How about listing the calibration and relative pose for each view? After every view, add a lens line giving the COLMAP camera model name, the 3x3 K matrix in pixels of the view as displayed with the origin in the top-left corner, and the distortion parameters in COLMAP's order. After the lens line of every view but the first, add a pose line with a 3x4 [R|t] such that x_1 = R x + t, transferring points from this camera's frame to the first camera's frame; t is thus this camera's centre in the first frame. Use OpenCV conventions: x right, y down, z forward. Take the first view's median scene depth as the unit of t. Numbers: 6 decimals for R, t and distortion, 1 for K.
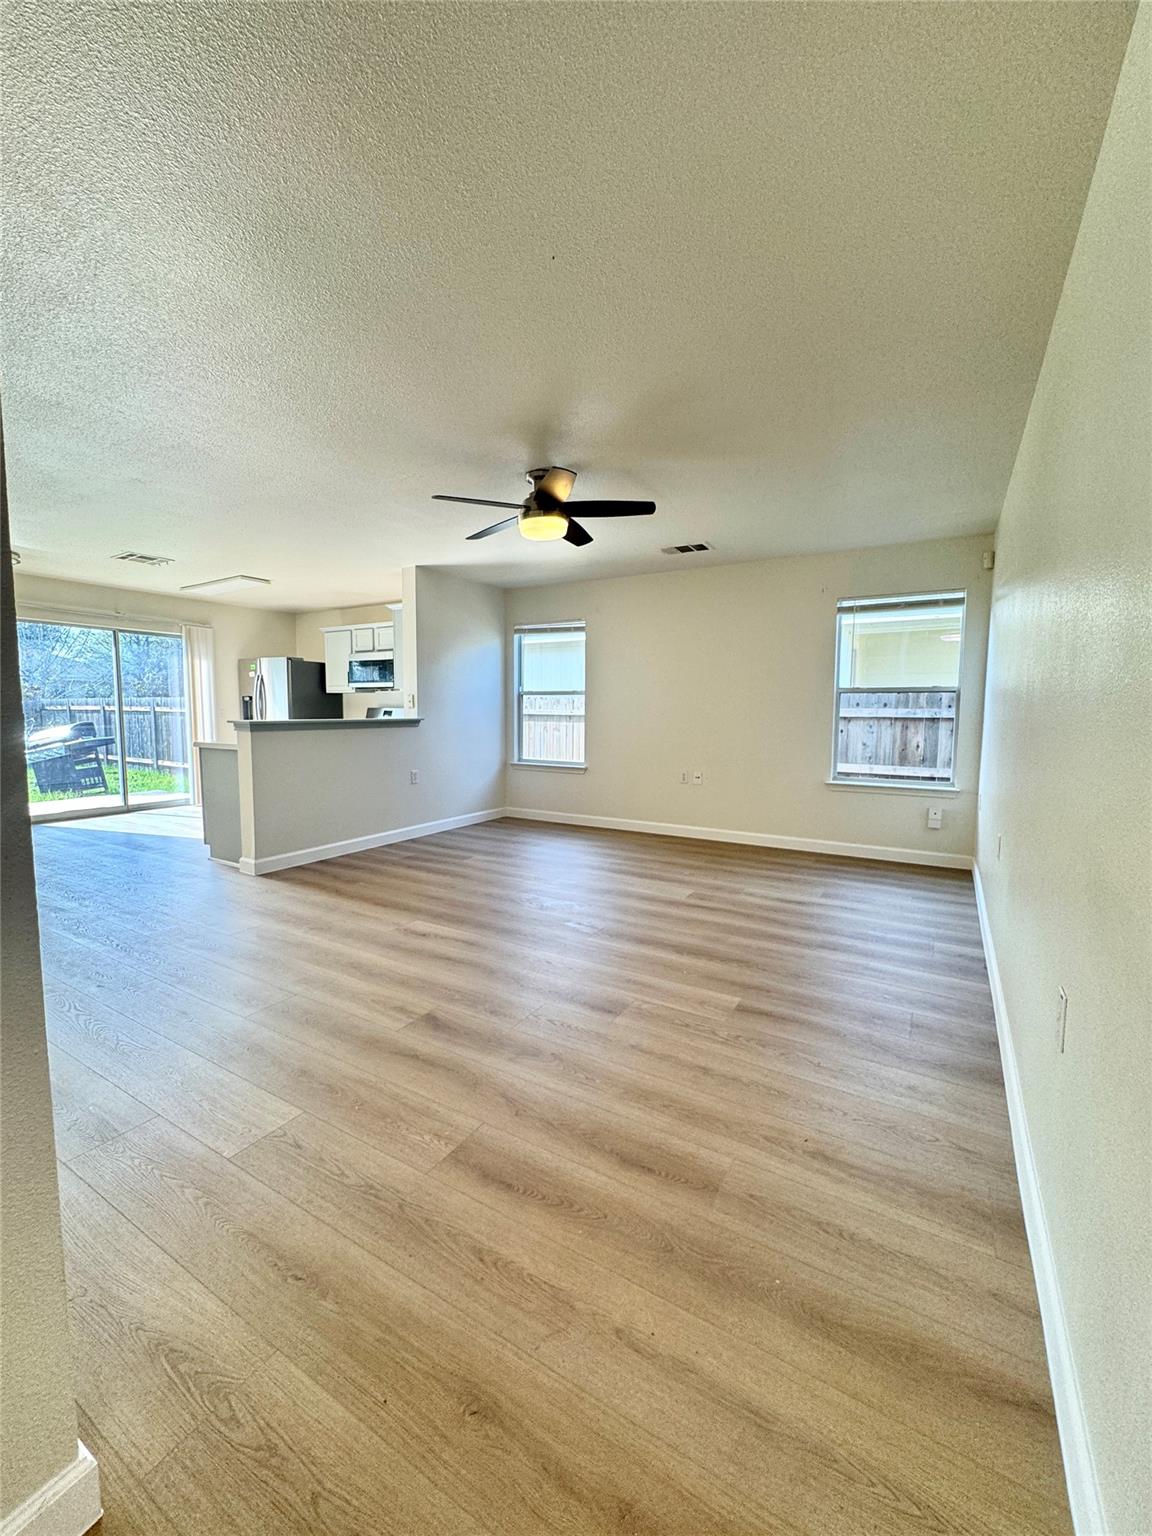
lens RADIAL K [[616.5, 0, 579.6], [0, 616.5, 765.4], [0, 0, 1]] dist [-0.002250, -0.000048]
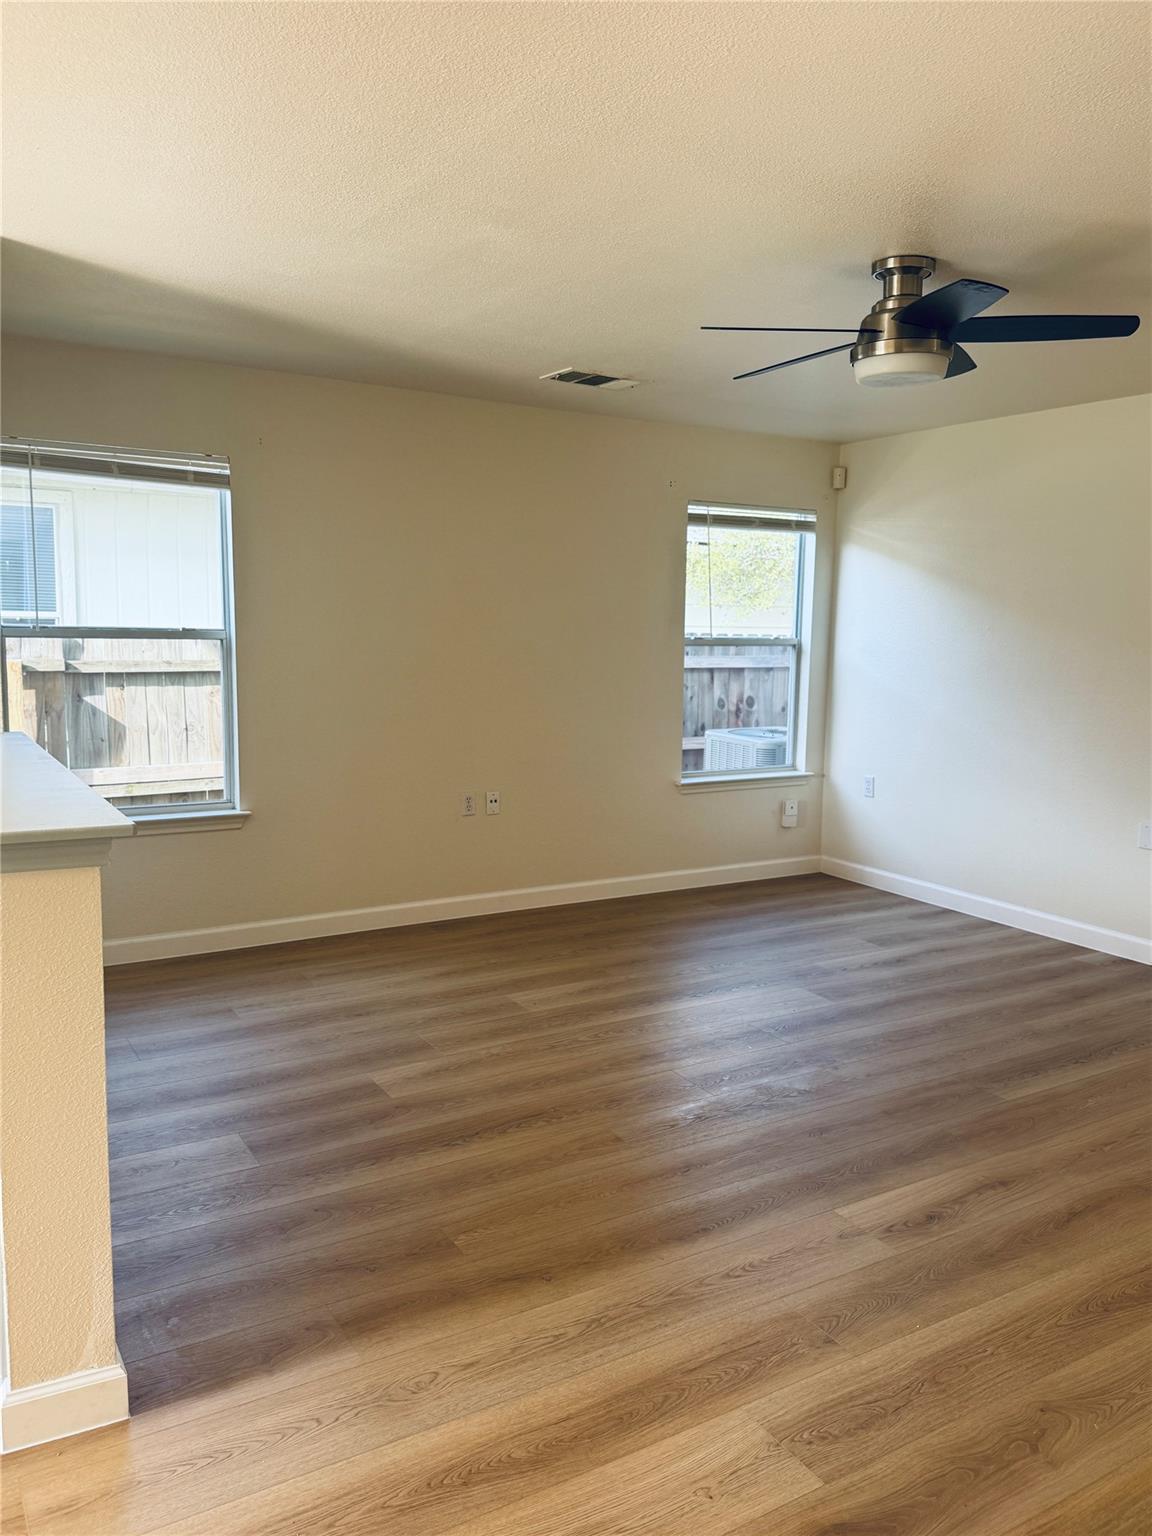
lens RADIAL K [[1136.1, 0, 583.2], [0, 1136.1, 798.9], [0, 0, 1]] dist [0.052280, -0.139597]
pose [[0.470513, -0.134031, 0.872155, -1.005531], [0.060032, 0.990969, 0.119904, -0.152779], [-0.880349, -0.004059, 0.474310, 0.743896]]
